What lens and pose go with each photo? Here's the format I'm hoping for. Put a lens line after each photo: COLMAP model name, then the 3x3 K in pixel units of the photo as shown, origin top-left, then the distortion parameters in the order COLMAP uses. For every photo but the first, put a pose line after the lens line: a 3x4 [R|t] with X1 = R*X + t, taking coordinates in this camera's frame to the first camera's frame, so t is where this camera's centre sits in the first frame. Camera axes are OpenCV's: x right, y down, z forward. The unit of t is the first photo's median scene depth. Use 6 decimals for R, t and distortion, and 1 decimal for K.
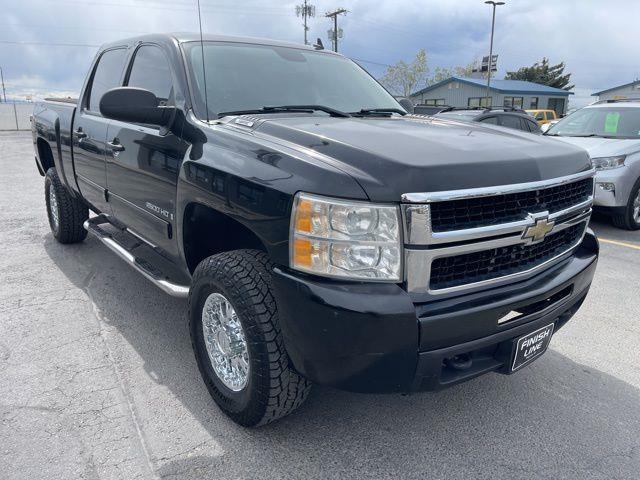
lens RADIAL K [[480.2, 0, 319.5], [0, 480.2, 236.4], [0, 0, 1]] dist [0.064007, -0.080817]
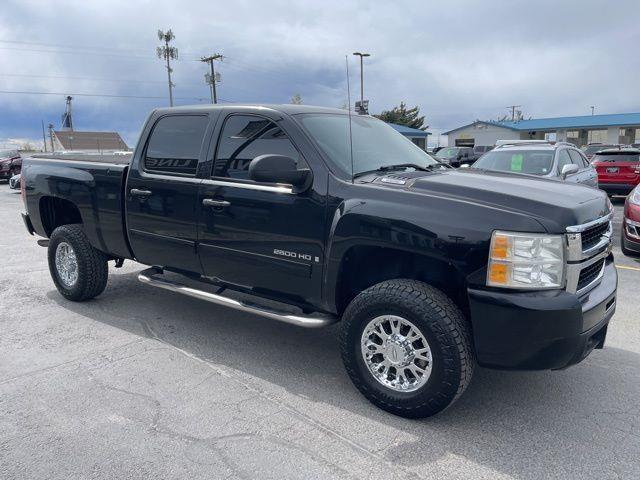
lens RADIAL K [[480.2, 0, 321.5], [0, 480.2, 244.4], [0, 0, 1]] dist [0.064007, -0.080817]
pose [[0.964793, -0.071117, 0.253215, -0.215213], [0.086828, 0.994896, -0.051406, -0.005375], [-0.248266, 0.071582, 0.966043, -0.059614]]
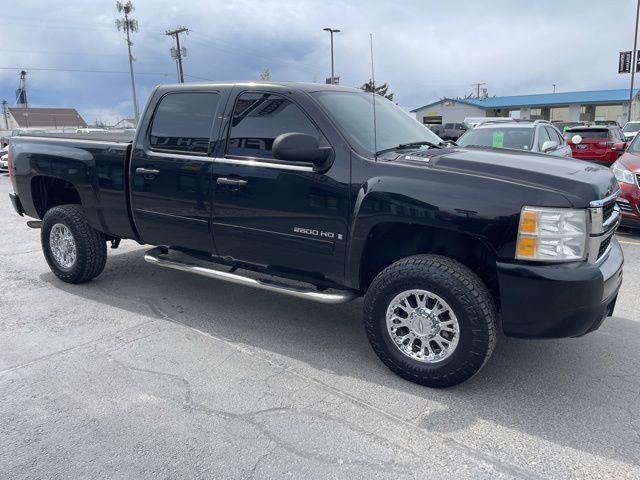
lens RADIAL K [[480.2, 0, 322.4], [0, 480.2, 238.6], [0, 0, 1]] dist [0.064007, -0.080817]
pose [[0.944833, -0.094399, 0.313655, -0.264028], [0.103307, 0.994579, -0.011862, -0.009311], [-0.310835, 0.043611, 0.949463, -0.051794]]
